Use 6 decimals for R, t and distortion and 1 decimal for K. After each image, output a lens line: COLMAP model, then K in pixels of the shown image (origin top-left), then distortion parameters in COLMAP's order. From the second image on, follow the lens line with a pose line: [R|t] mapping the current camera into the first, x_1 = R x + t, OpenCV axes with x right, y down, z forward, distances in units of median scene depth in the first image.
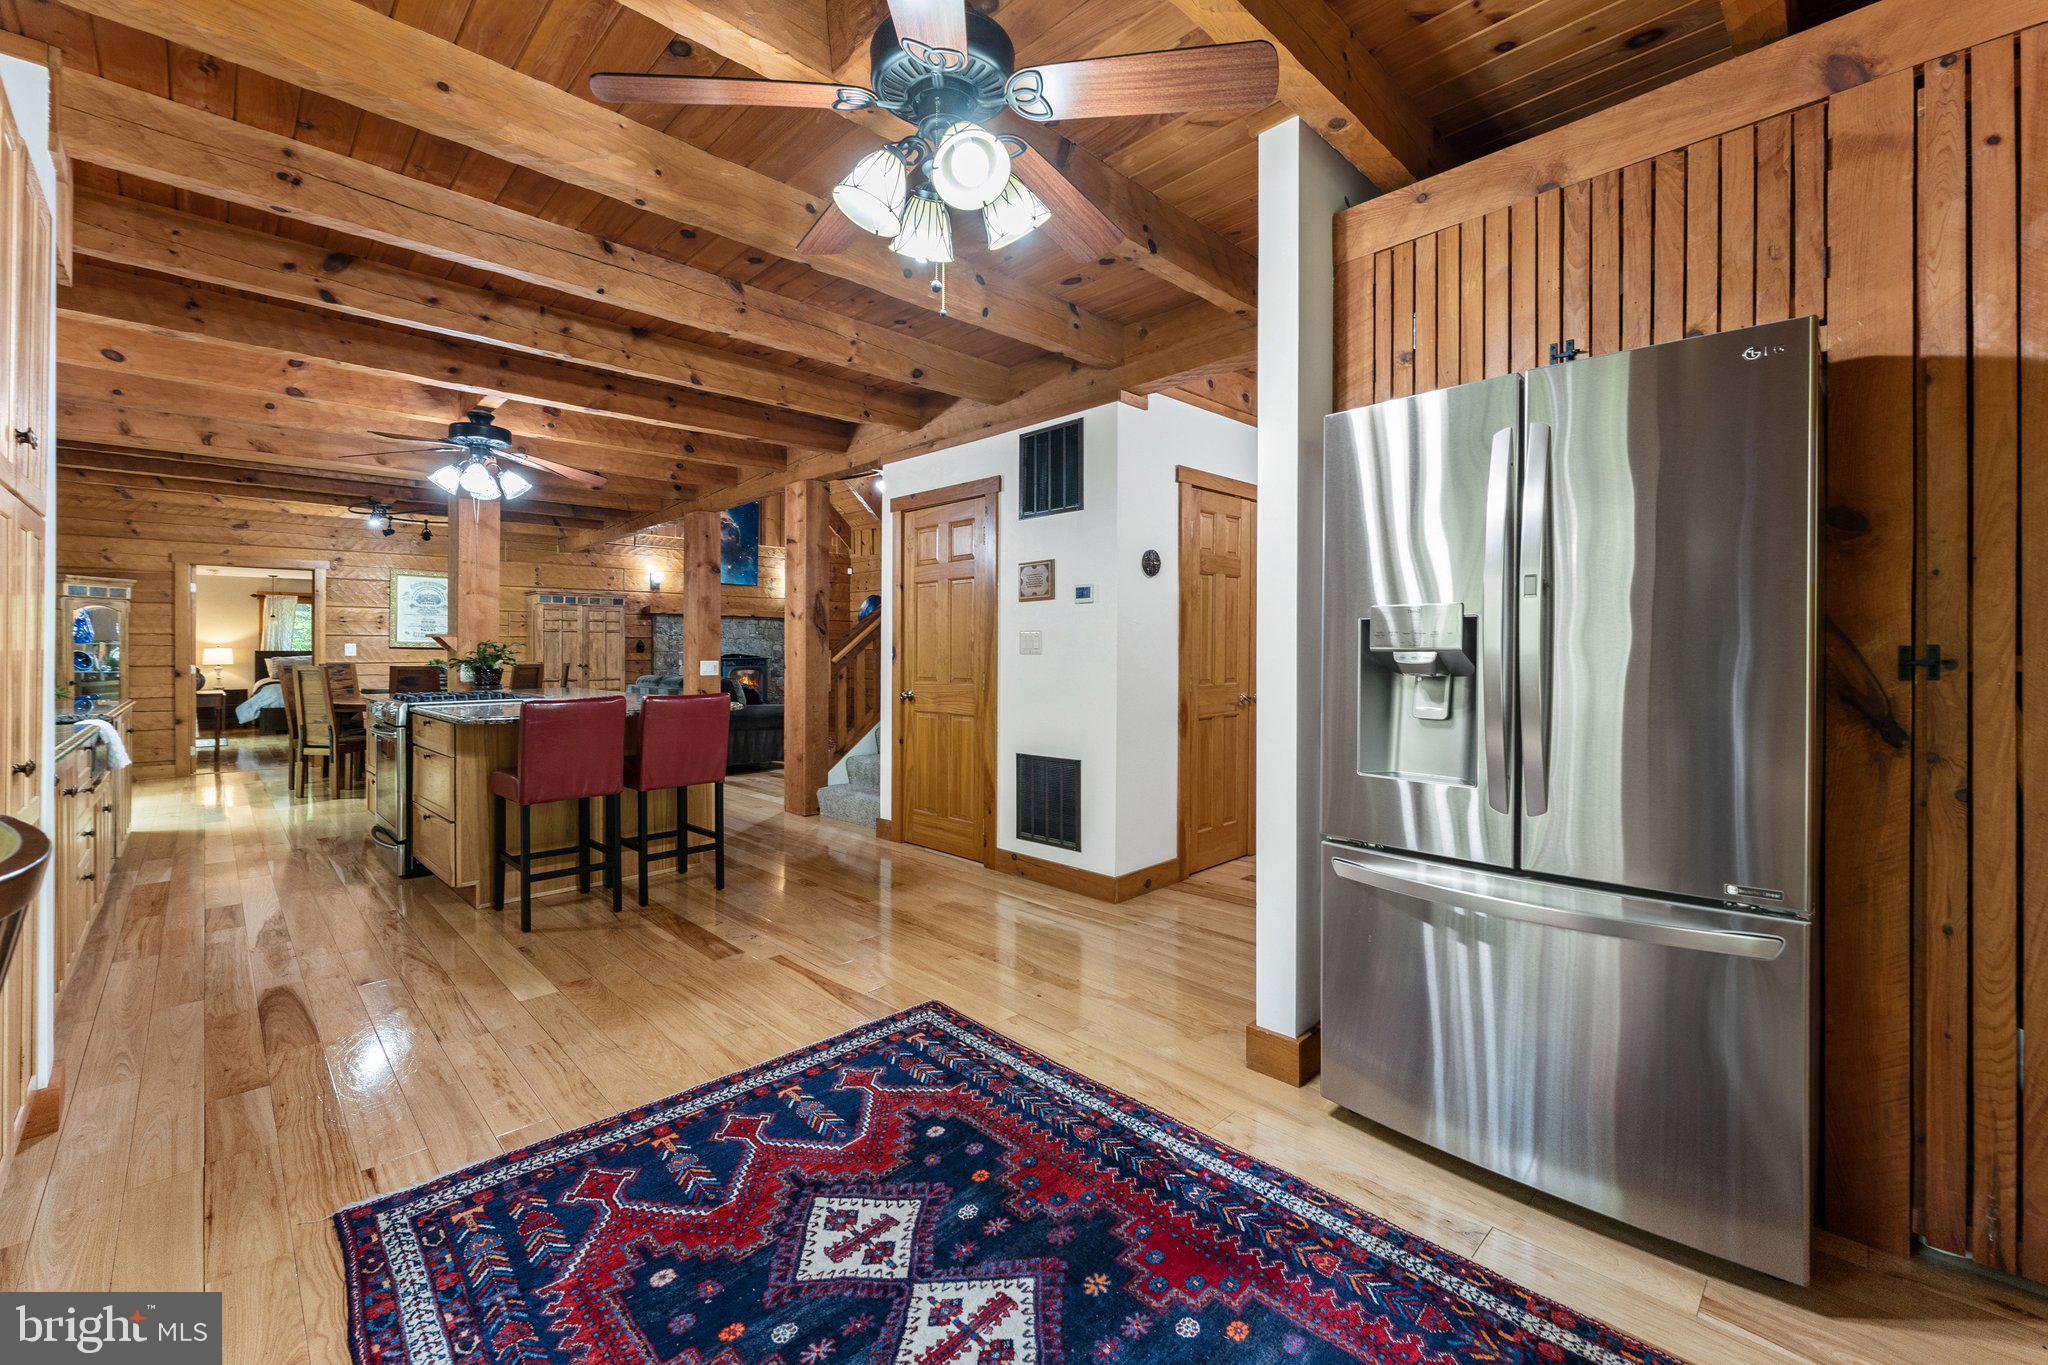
lens RADIAL K [[827.5, 0, 1020.6], [0, 827.5, 640.6], [0, 0, 1]] dist [0.004371, -0.000182]
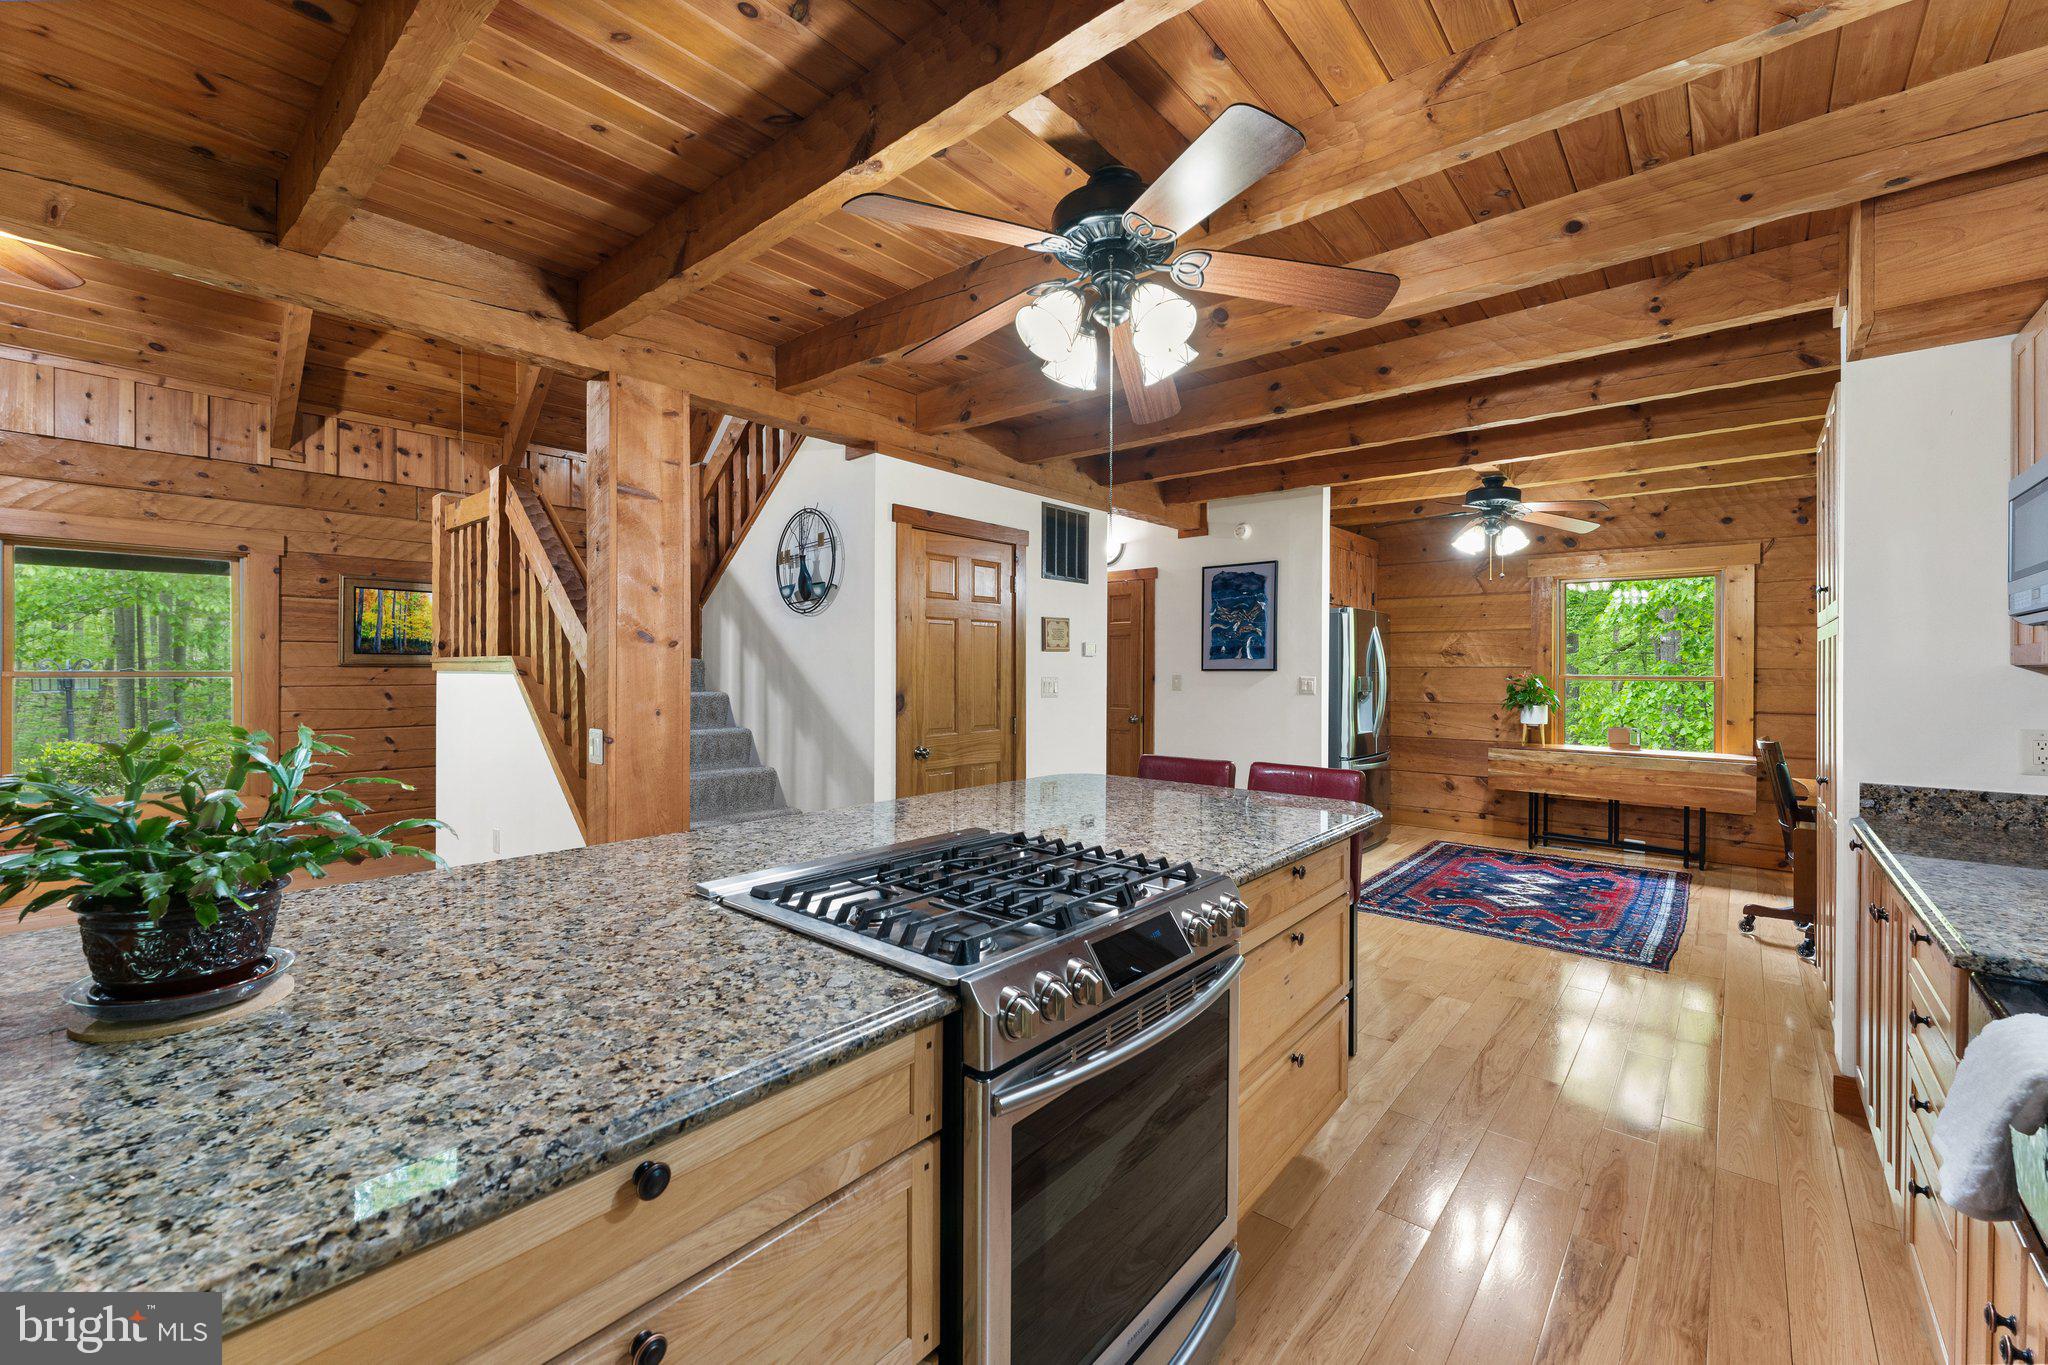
lens RADIAL K [[827.5, 0, 1028.3], [0, 827.5, 668.2], [0, 0, 1]] dist [0.004371, -0.000182]
pose [[-0.078810, 0.004542, 0.996879, -0.641168], [-0.015773, 0.999859, -0.005803, -0.010294], [-0.996765, -0.016181, -0.078727, 0.638622]]
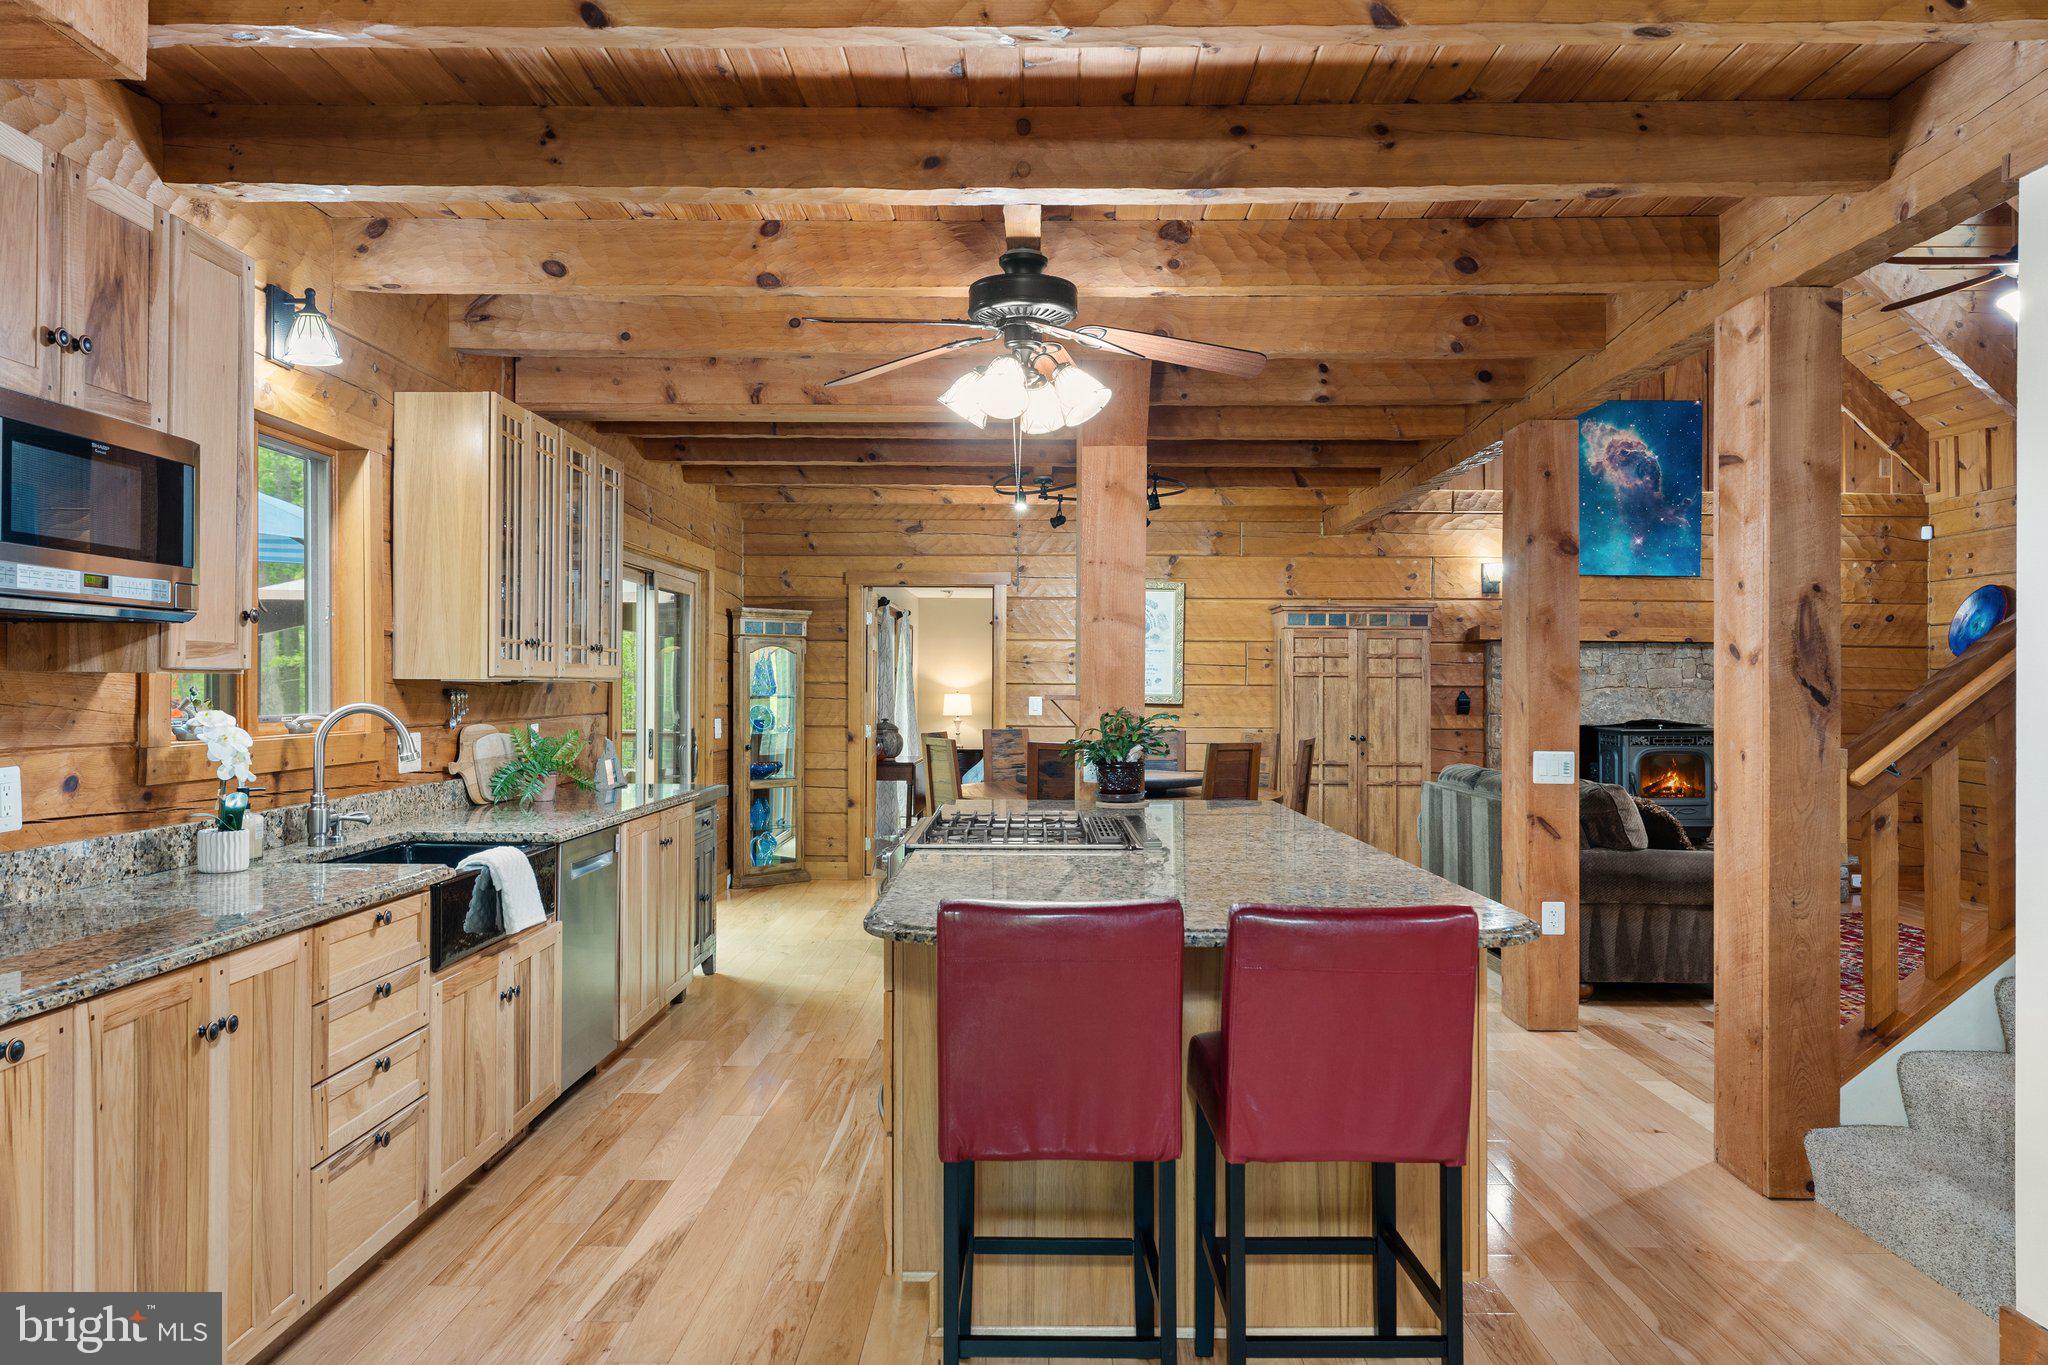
lens RADIAL K [[1394.2, 0, 1026.7], [0, 1394.2, 666.8], [0, 0, 1]] dist [-0.000136, 0.003382]
pose [[0.709307, -0.003231, -0.704892, -0.042769], [-0.000079, 0.999989, -0.004663, -0.016886], [0.704899, 0.003363, 0.709299, 0.249041]]
